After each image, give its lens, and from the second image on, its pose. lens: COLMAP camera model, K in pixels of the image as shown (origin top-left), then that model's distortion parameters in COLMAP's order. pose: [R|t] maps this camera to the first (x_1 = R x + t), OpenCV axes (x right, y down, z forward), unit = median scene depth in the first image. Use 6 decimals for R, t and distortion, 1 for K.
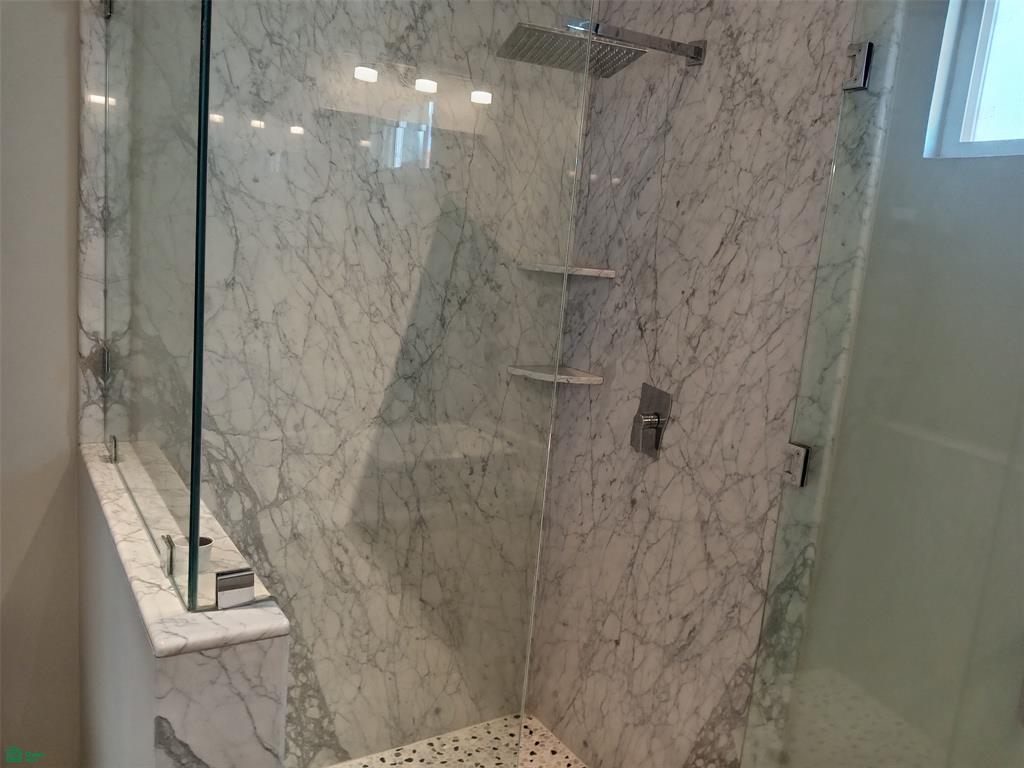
lens RADIAL K [[802.2, 0, 505.1], [0, 802.2, 389.5], [0, 0, 1]] dist [0.059567, -0.102282]
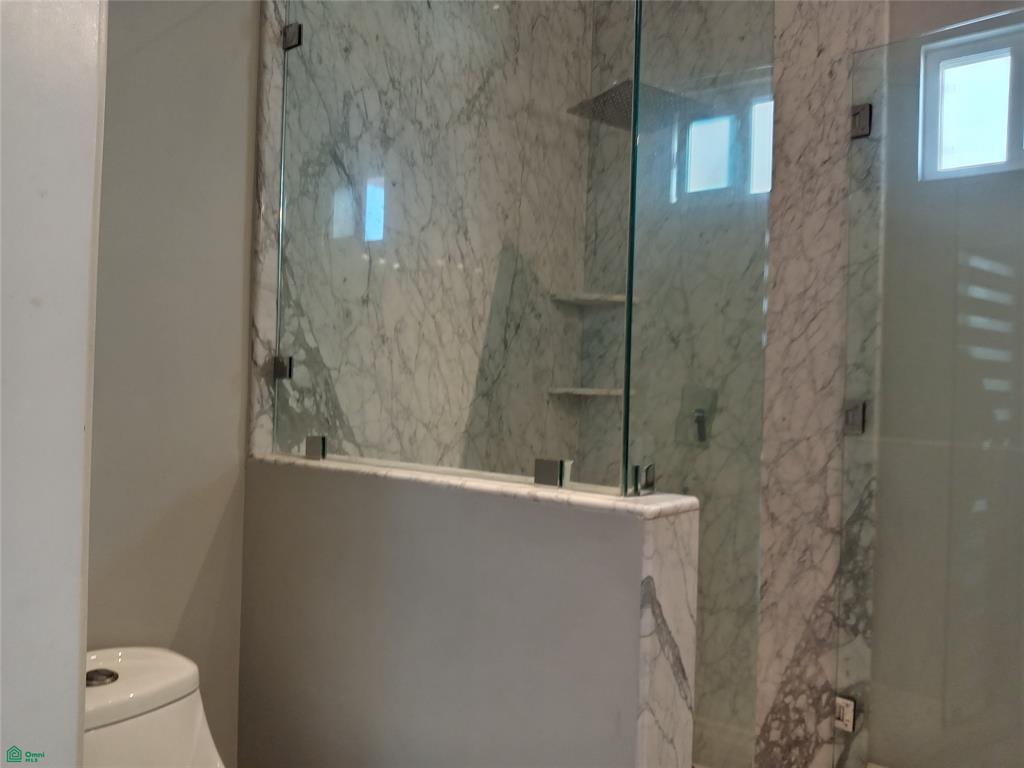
lens RADIAL K [[802.2, 0, 519.0], [0, 802.2, 383.2], [0, 0, 1]] dist [0.059567, -0.102282]
pose [[0.942370, -0.059499, 0.329240, -0.500051], [0.109829, 0.984542, -0.136437, 0.140595], [-0.316033, 0.164734, 0.934337, -0.030903]]
